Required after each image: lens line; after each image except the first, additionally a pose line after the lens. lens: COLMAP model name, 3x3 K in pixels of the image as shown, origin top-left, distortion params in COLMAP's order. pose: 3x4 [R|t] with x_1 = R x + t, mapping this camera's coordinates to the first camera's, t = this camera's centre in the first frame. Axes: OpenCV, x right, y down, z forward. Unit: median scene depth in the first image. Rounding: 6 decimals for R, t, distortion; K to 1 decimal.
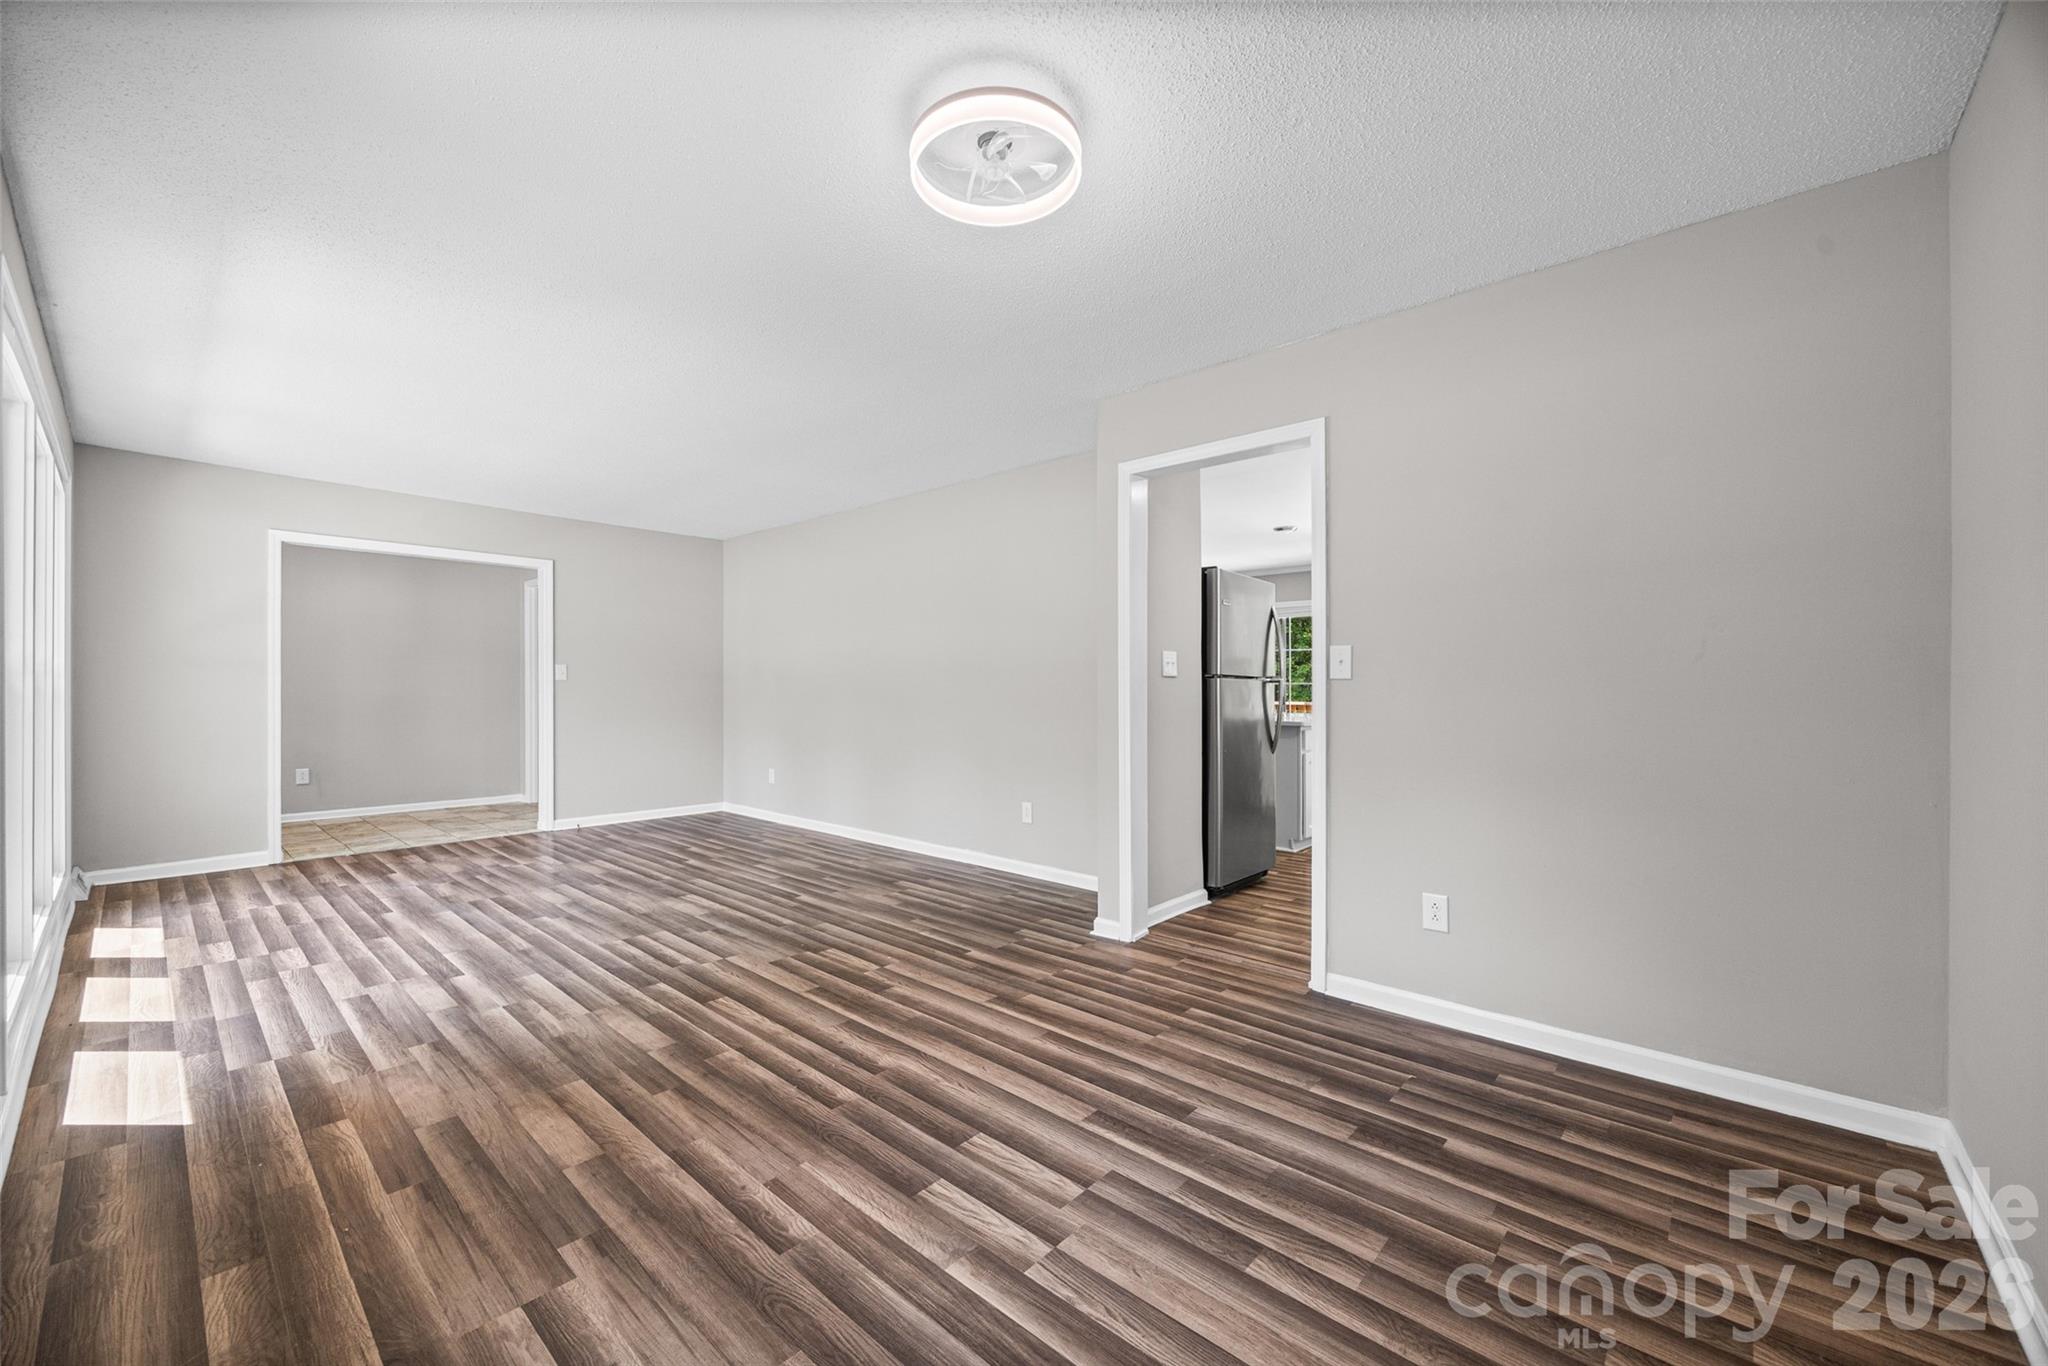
lens RADIAL K [[794.5, 0, 1019.1], [0, 794.5, 685.9], [0, 0, 1]] dist [-0.000144, -0.000553]
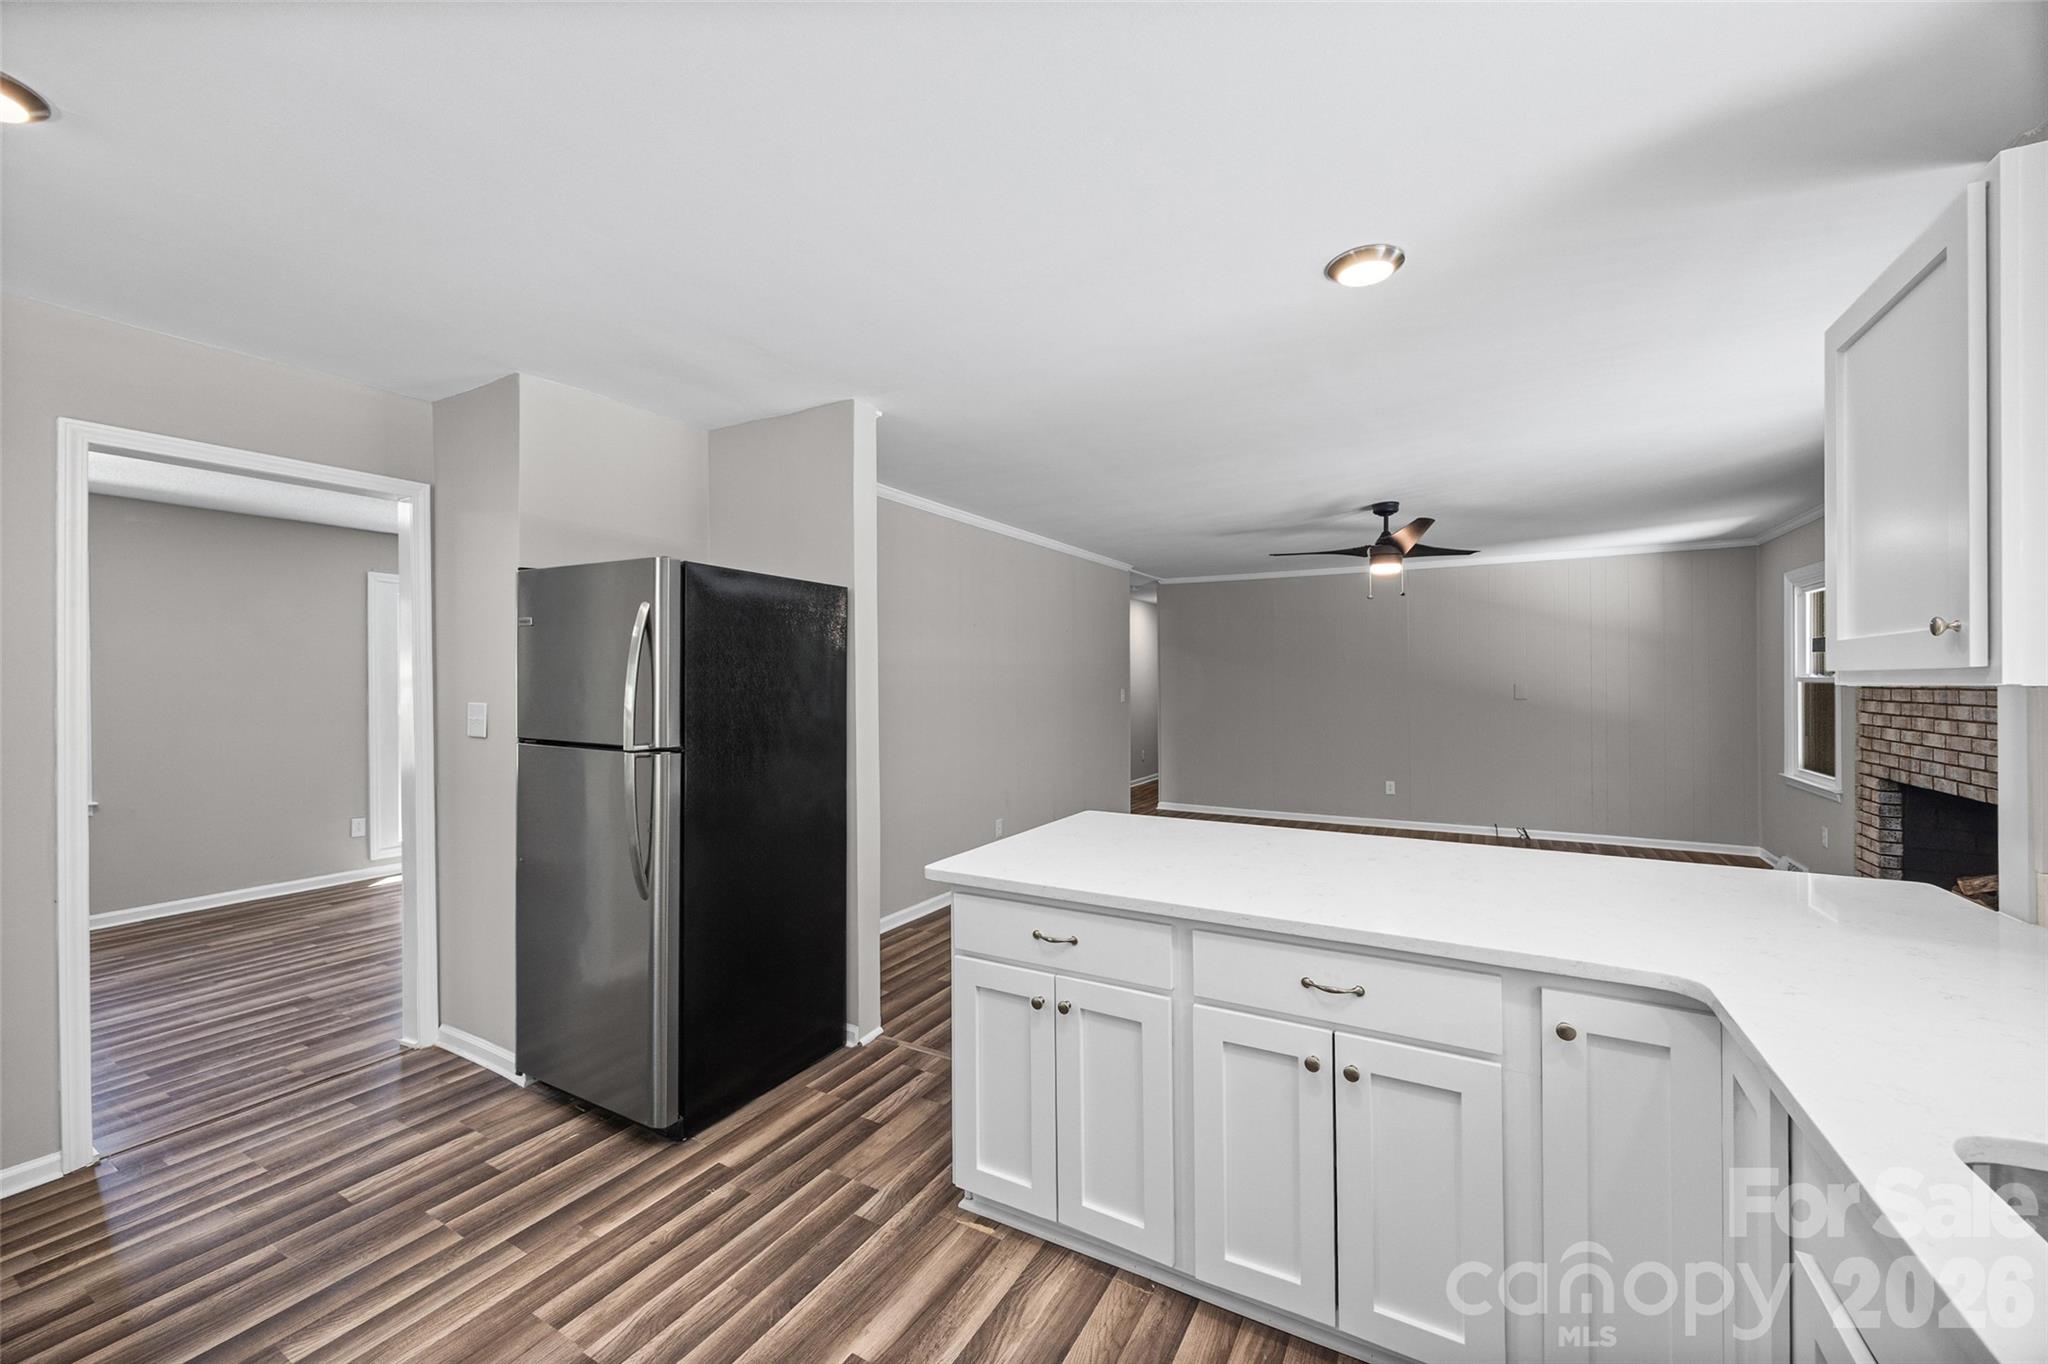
lens RADIAL K [[794.5, 0, 1019.1], [0, 794.5, 684.9], [0, 0, 1]] dist [-0.000144, -0.000553]
pose [[0.213763, -0.000056, -0.976886, 1.295723], [0.004196, 0.999991, 0.000861, -0.071229], [0.976877, -0.004283, 0.213761, 1.699853]]
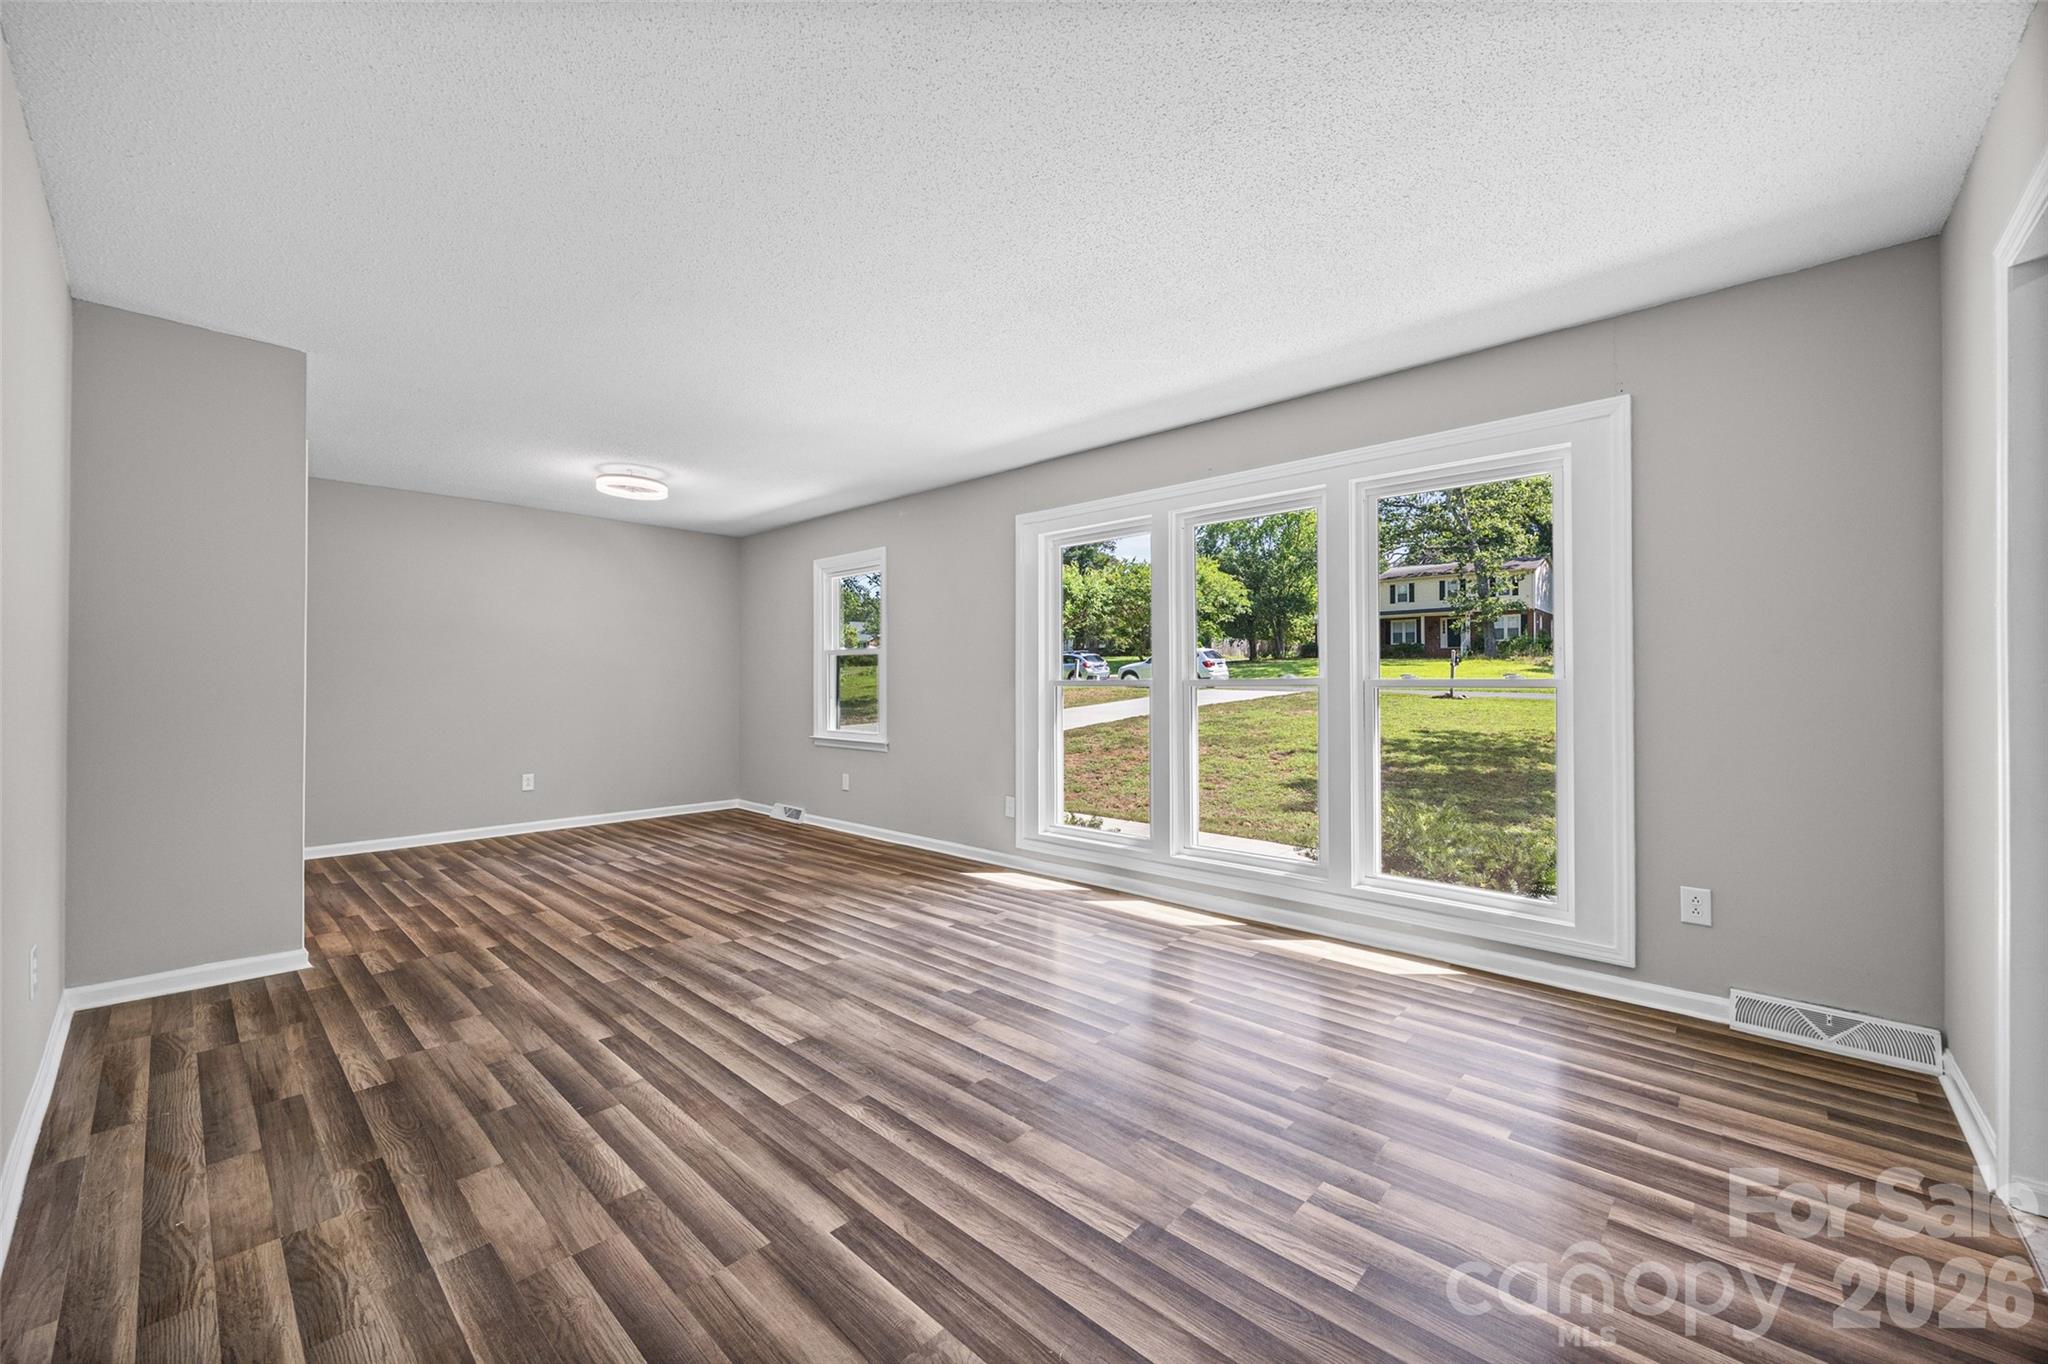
lens RADIAL K [[794.5, 0, 1019.1], [0, 794.5, 684.9], [0, 0, 1]] dist [-0.000144, -0.000553]
pose [[-0.999832, -0.006406, 0.017165, -0.835485], [-0.006462, 0.999974, -0.003213, 0.001681], [-0.017143, -0.003323, -0.999848, 2.231611]]
